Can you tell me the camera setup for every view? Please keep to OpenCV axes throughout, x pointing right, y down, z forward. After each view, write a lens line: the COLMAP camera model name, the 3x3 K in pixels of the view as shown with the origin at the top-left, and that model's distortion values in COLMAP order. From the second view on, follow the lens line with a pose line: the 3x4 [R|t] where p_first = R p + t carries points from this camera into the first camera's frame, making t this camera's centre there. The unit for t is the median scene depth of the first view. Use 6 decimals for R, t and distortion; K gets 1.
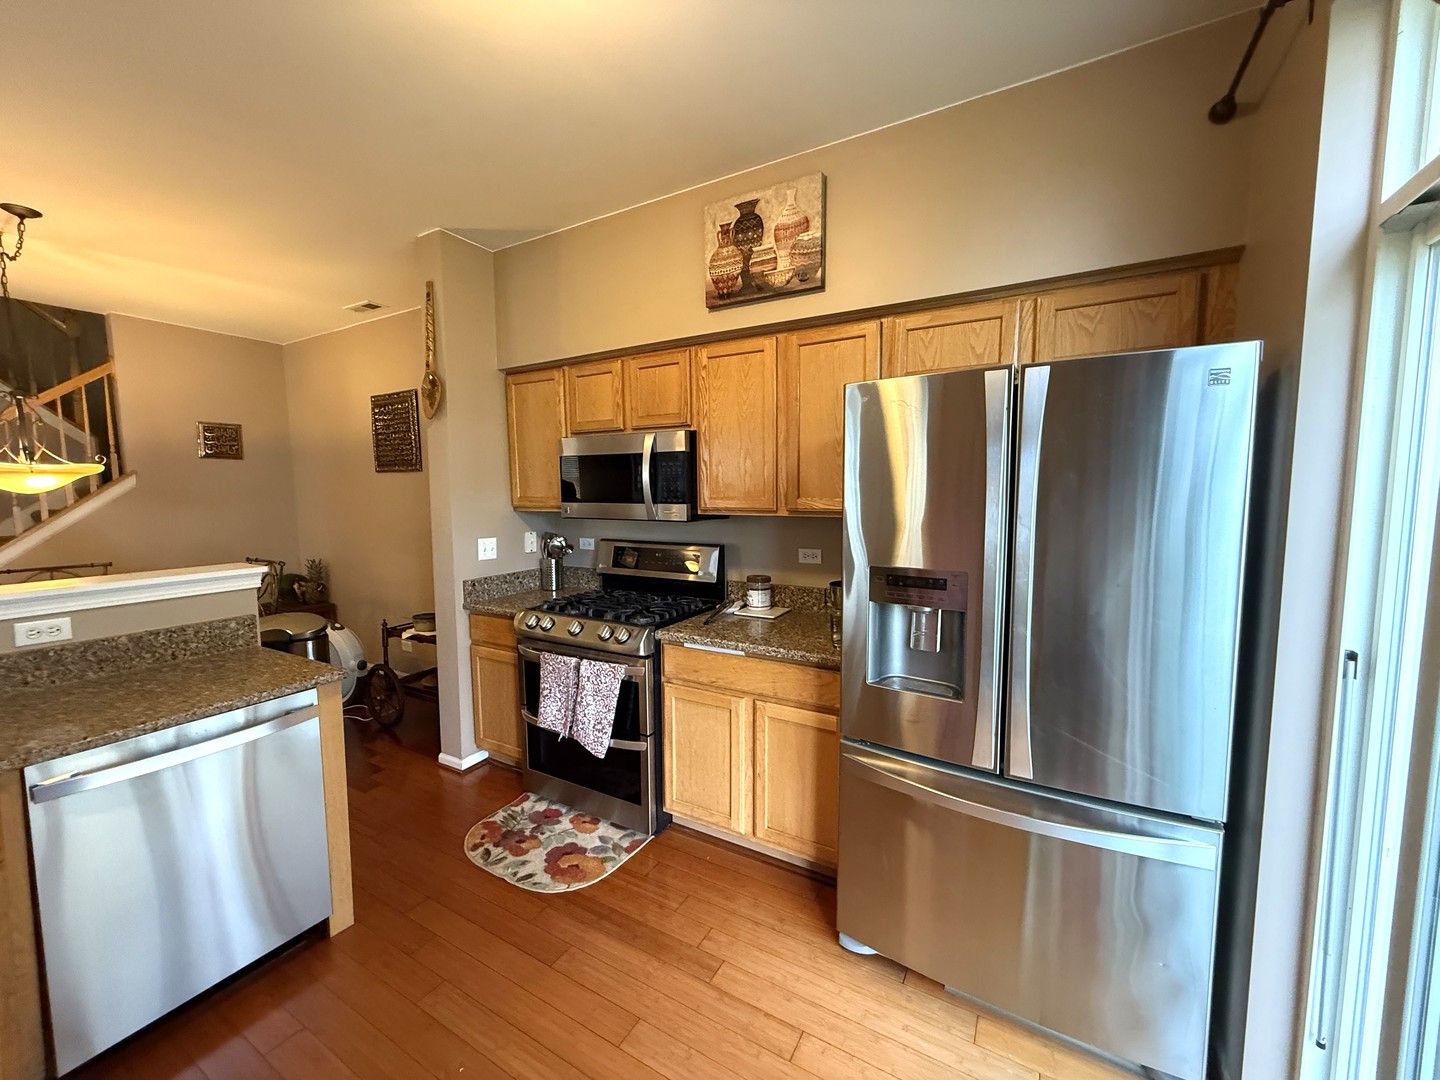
lens RADIAL K [[574.9, 0, 716.3], [0, 574.9, 540.3], [0, 0, 1]] dist [0.001618, 0.000093]
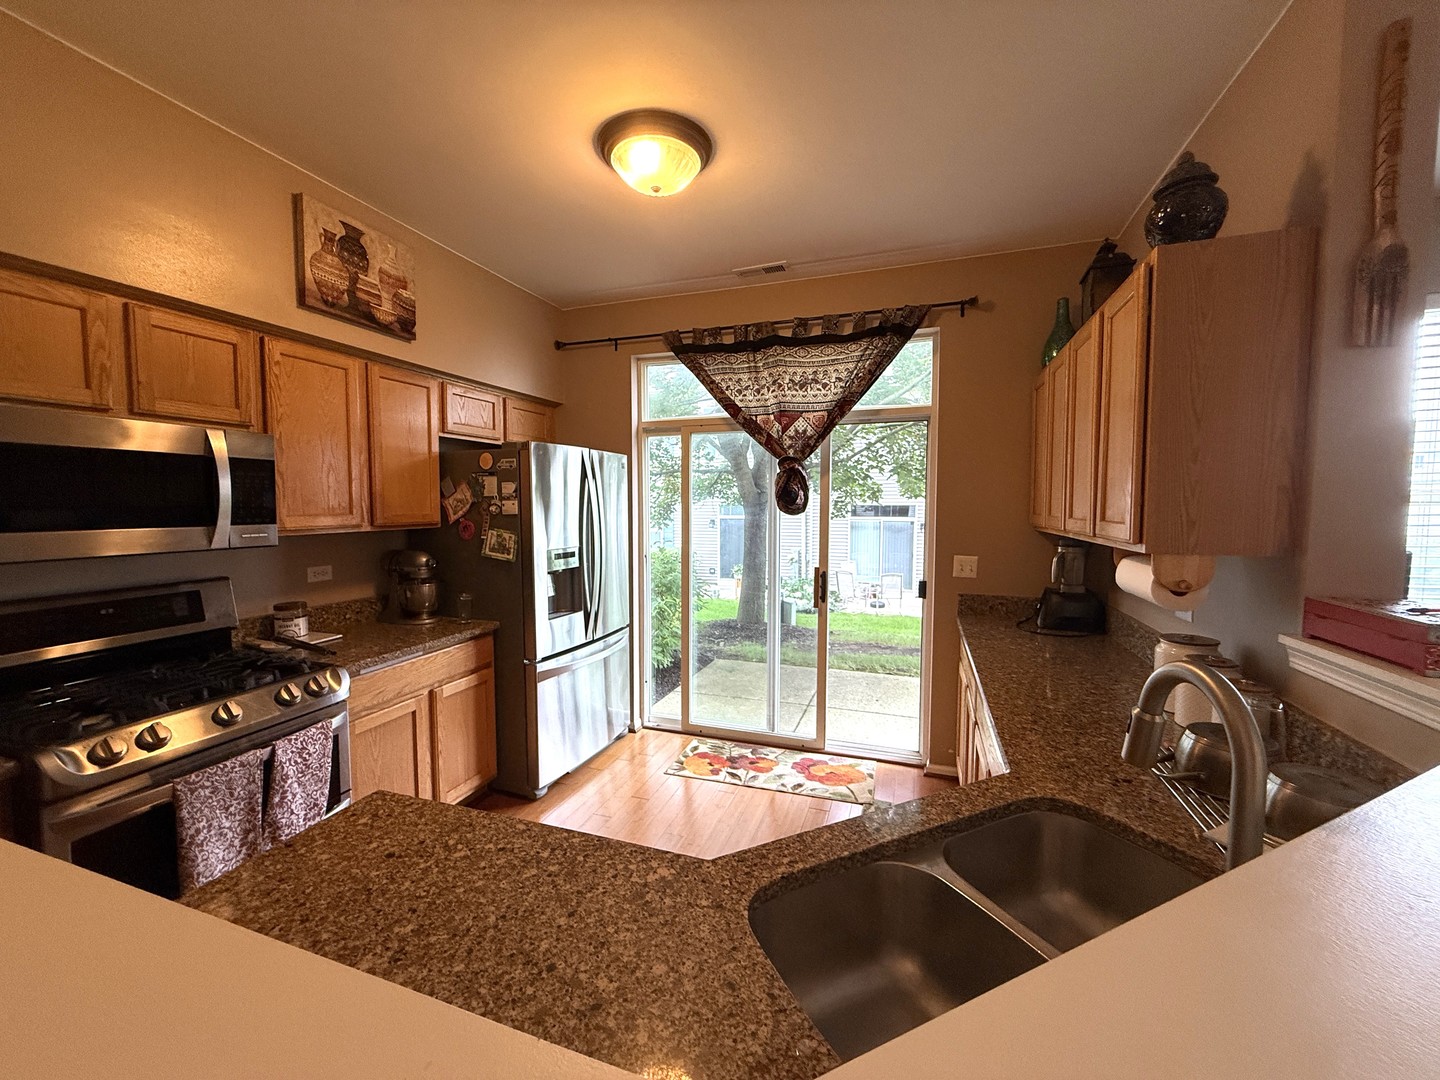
lens RADIAL K [[574.9, 0, 716.3], [0, 574.9, 540.3], [0, 0, 1]] dist [0.001618, 0.000093]
pose [[-0.188160, -0.060806, 0.980254, -1.087209], [0.086331, 0.993194, 0.078180, -0.055782], [-0.978337, 0.099337, -0.181630, 0.596453]]
